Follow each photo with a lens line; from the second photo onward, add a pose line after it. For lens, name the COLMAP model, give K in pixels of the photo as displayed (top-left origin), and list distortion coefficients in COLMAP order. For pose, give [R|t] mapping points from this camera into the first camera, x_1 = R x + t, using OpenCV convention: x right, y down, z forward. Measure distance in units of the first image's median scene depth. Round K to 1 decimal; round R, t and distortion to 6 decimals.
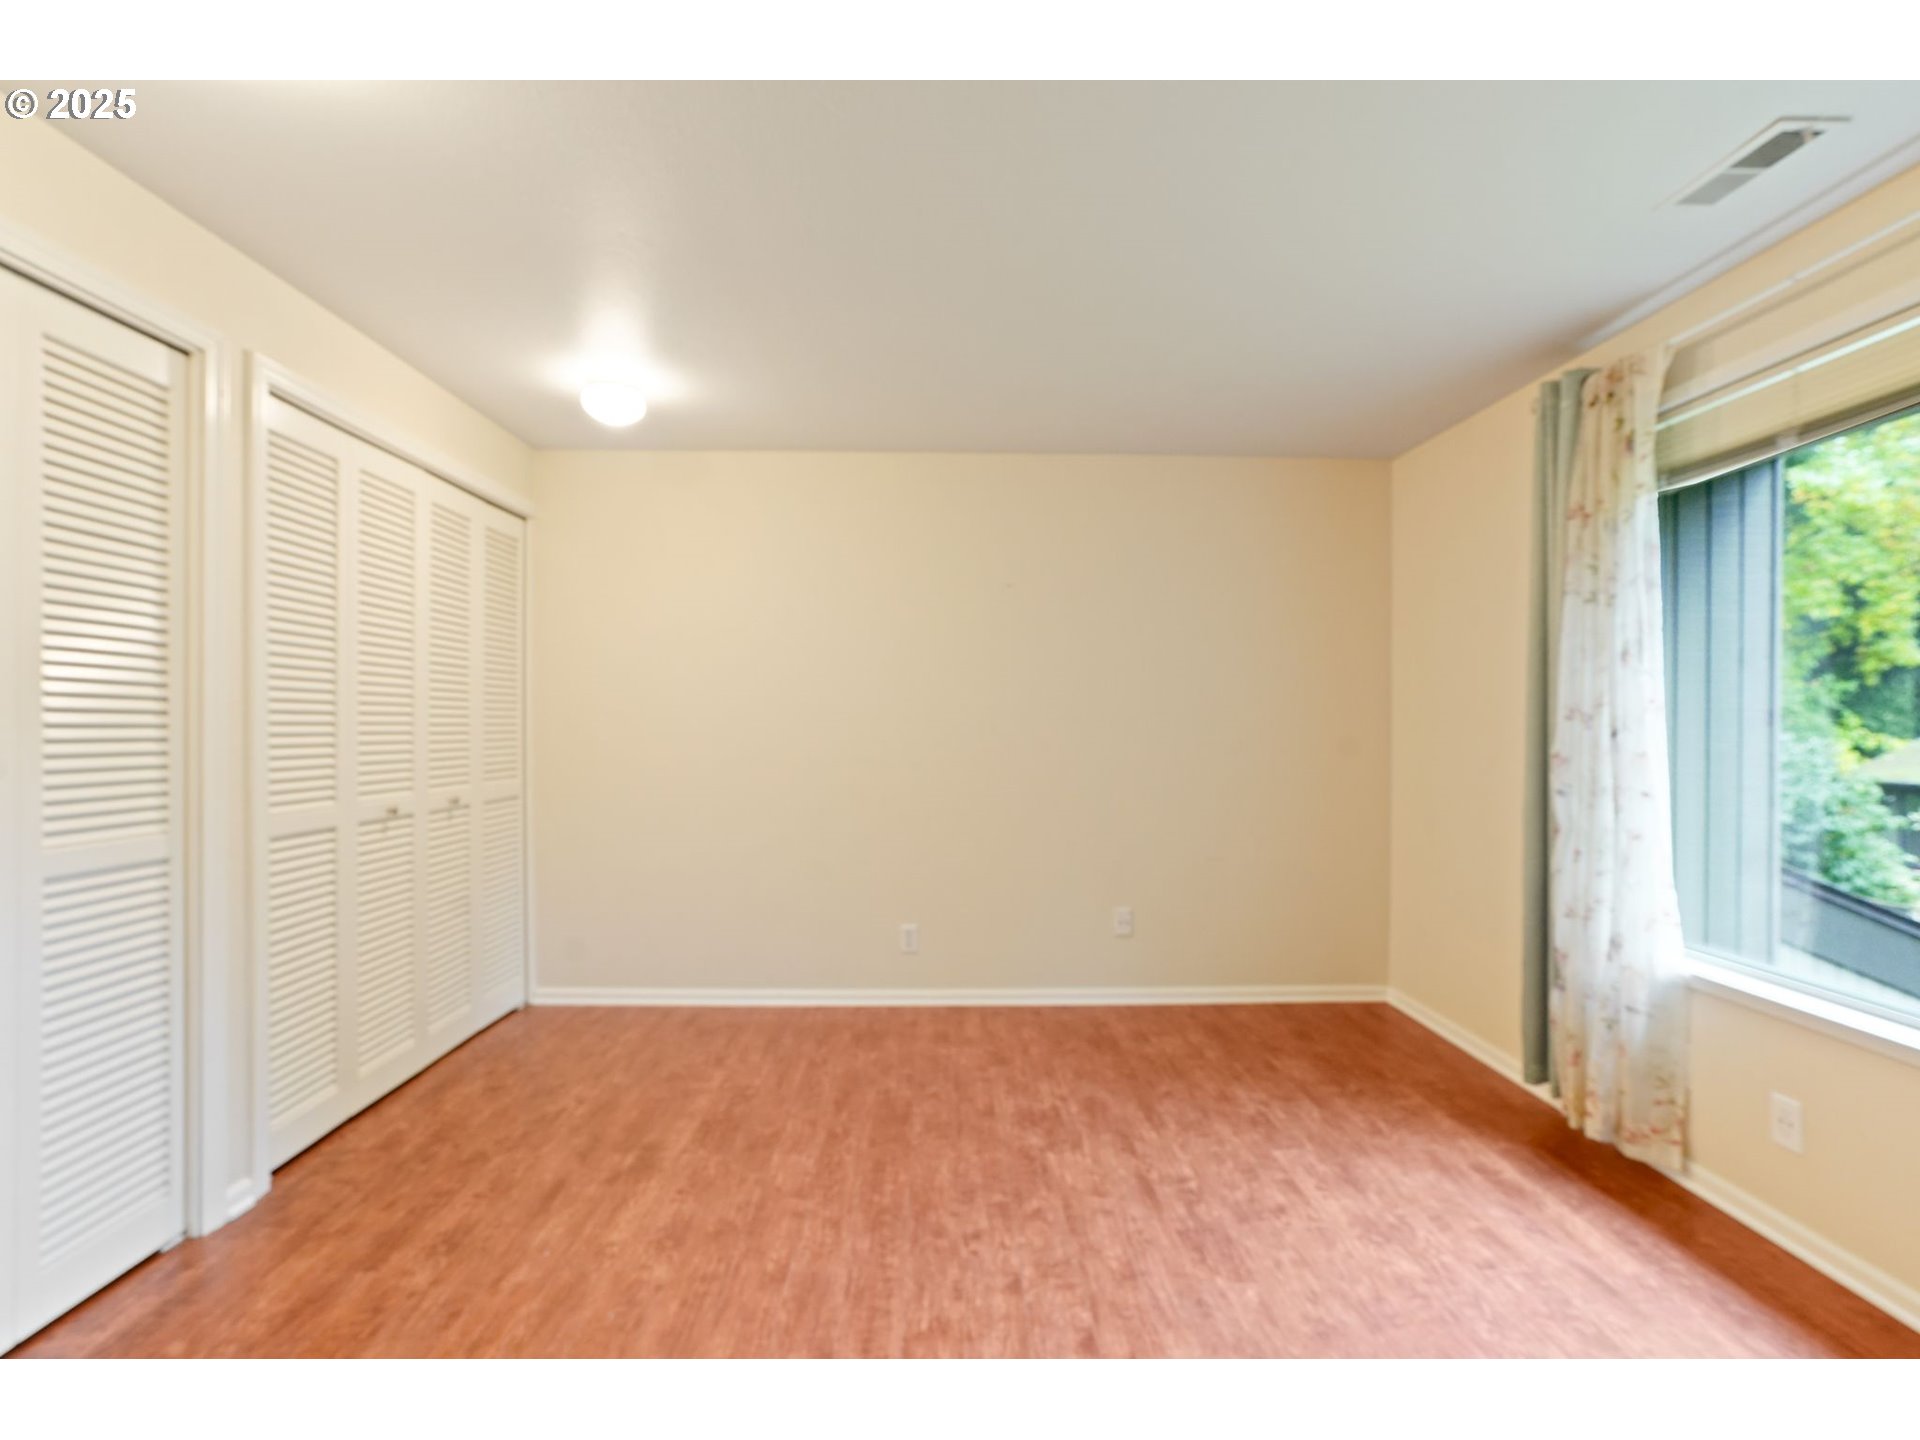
lens RADIAL K [[908.4, 0, 962.7], [0, 908.4, 724.1], [0, 0, 1]] dist [-0.004660, 0.000461]
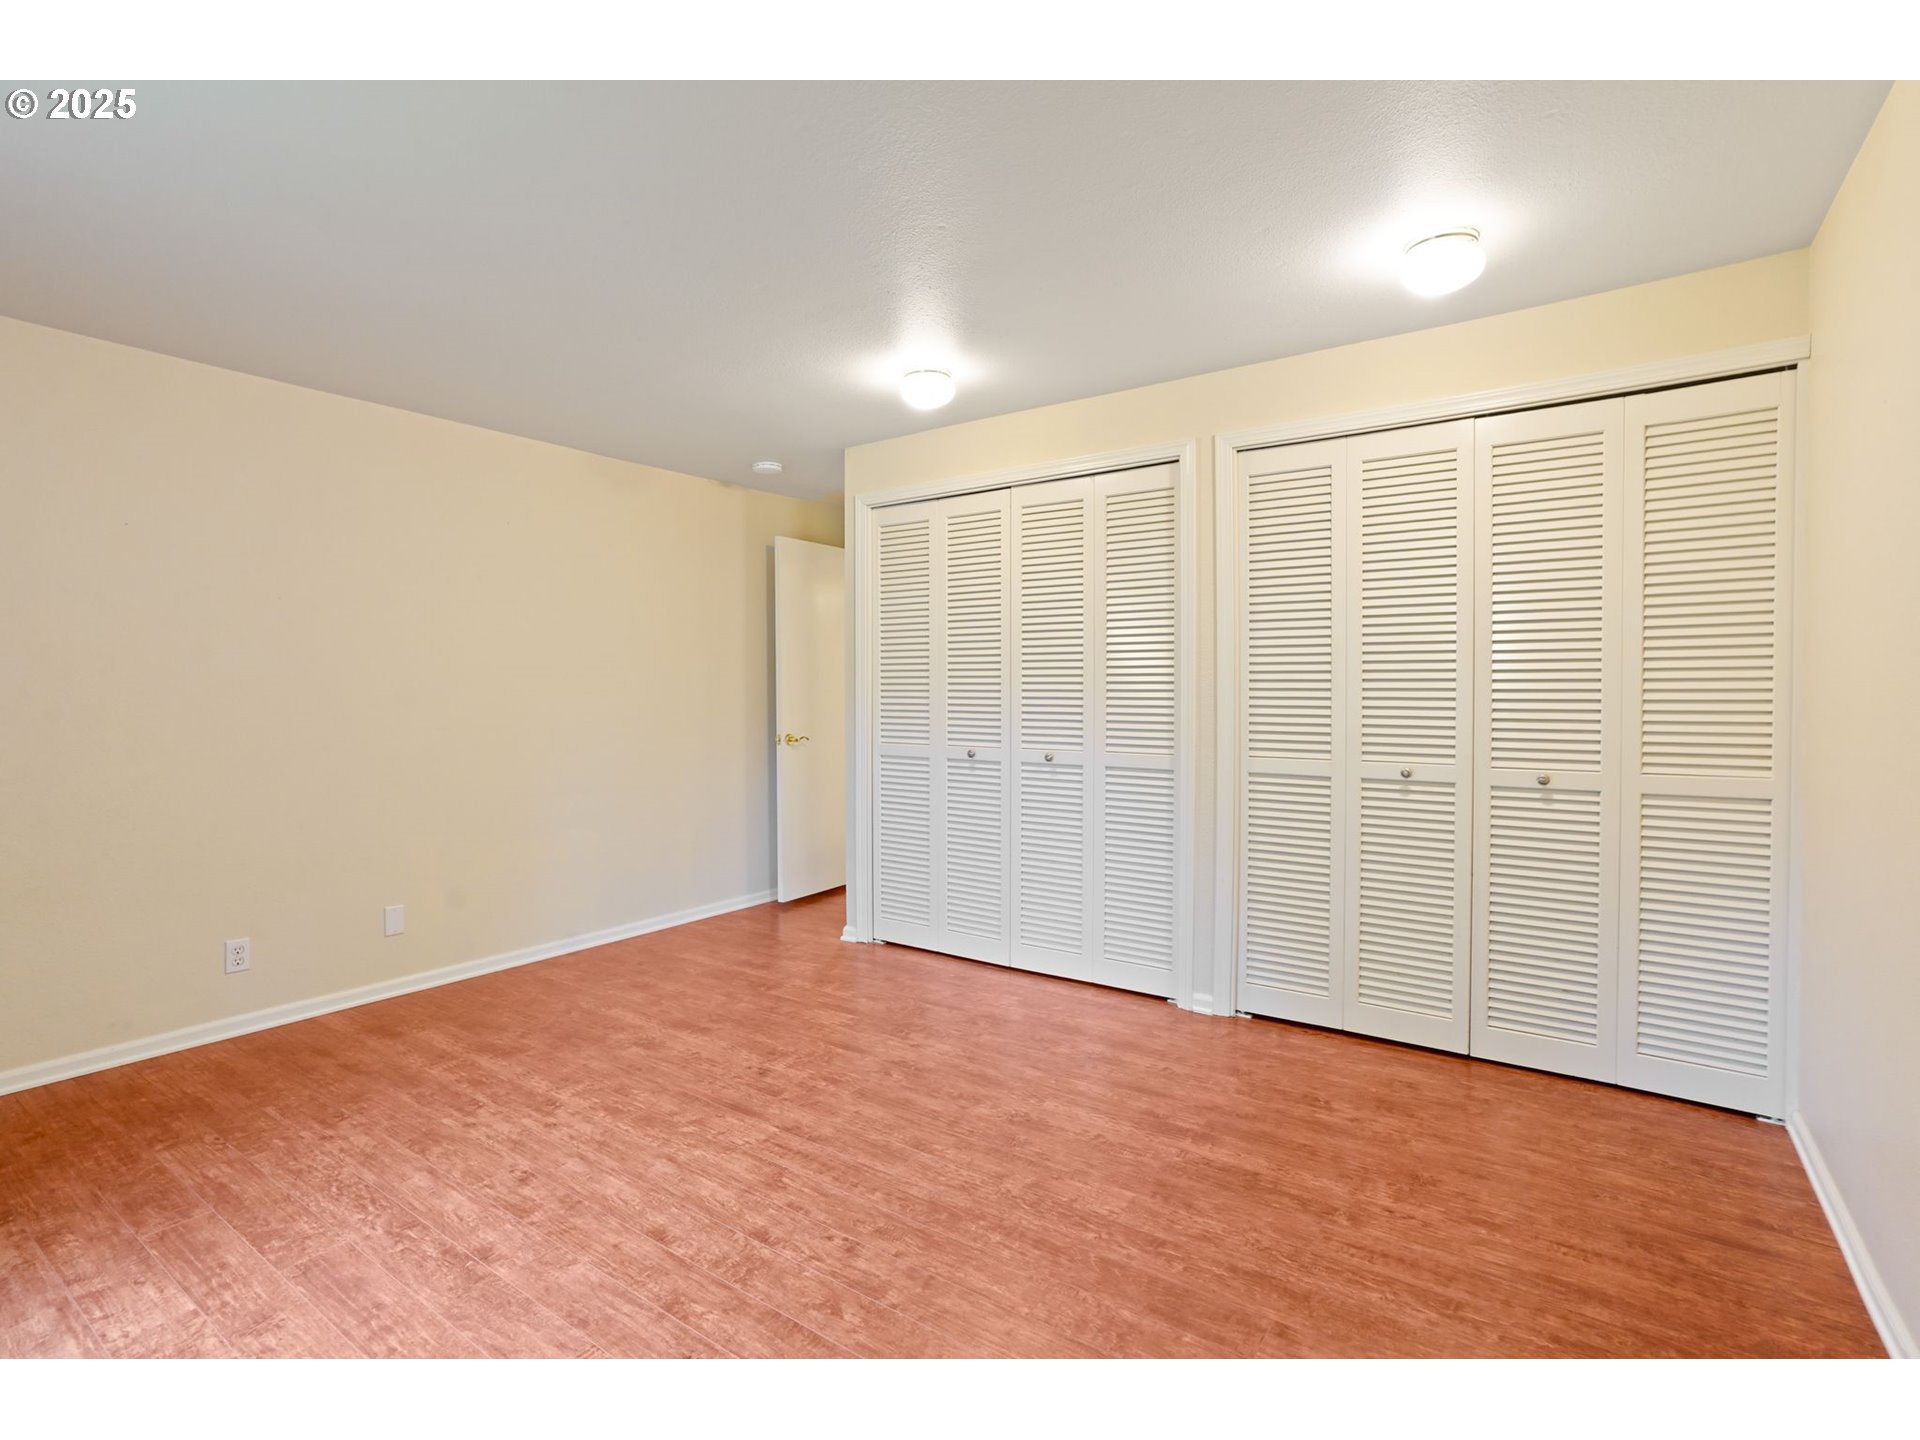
lens RADIAL K [[908.4, 0, 969.1], [0, 908.4, 726.1], [0, 0, 1]] dist [-0.004660, 0.000461]
pose [[-0.593360, 0.024853, -0.804553, 0.663322], [-0.003246, 0.999441, 0.033267, 0.011250], [0.804931, 0.022351, -0.592948, 1.629732]]
